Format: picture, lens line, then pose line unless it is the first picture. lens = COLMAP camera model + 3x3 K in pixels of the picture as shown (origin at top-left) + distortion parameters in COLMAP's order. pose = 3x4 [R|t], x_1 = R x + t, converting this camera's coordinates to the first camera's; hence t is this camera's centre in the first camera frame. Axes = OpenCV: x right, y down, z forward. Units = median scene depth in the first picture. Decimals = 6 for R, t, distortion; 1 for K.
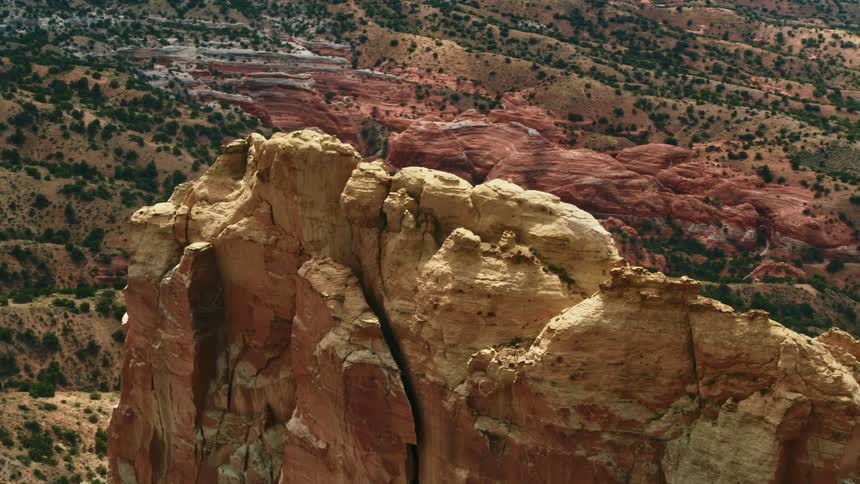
lens RADIAL K [[1382.1, 0, 430.0], [0, 1382.1, 242.0], [0, 0, 1]] dist [-0.039769, -0.117143]
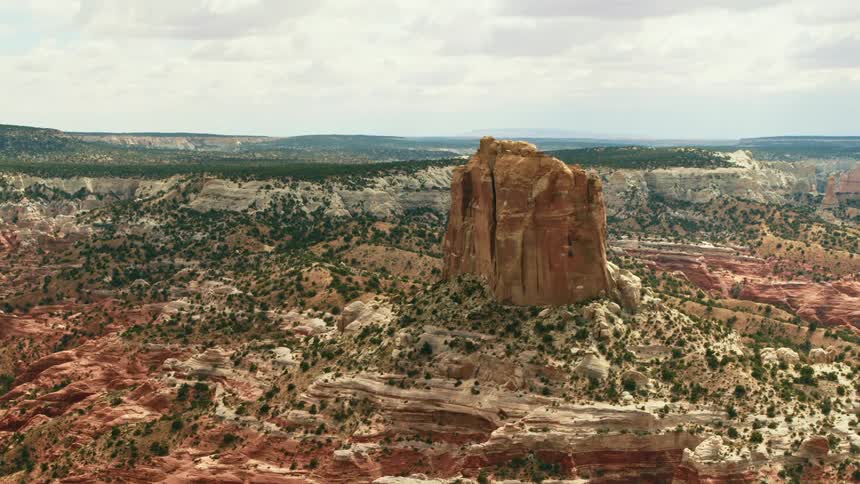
lens RADIAL K [[1382.1, 0, 430.0], [0, 1382.1, 242.0], [0, 0, 1]] dist [-0.039769, -0.117143]
pose [[0.909439, 0.013299, -0.415625, 0.271912], [-0.103374, 0.975343, -0.194985, 0.193377], [0.402784, 0.220292, 0.888390, -0.487038]]
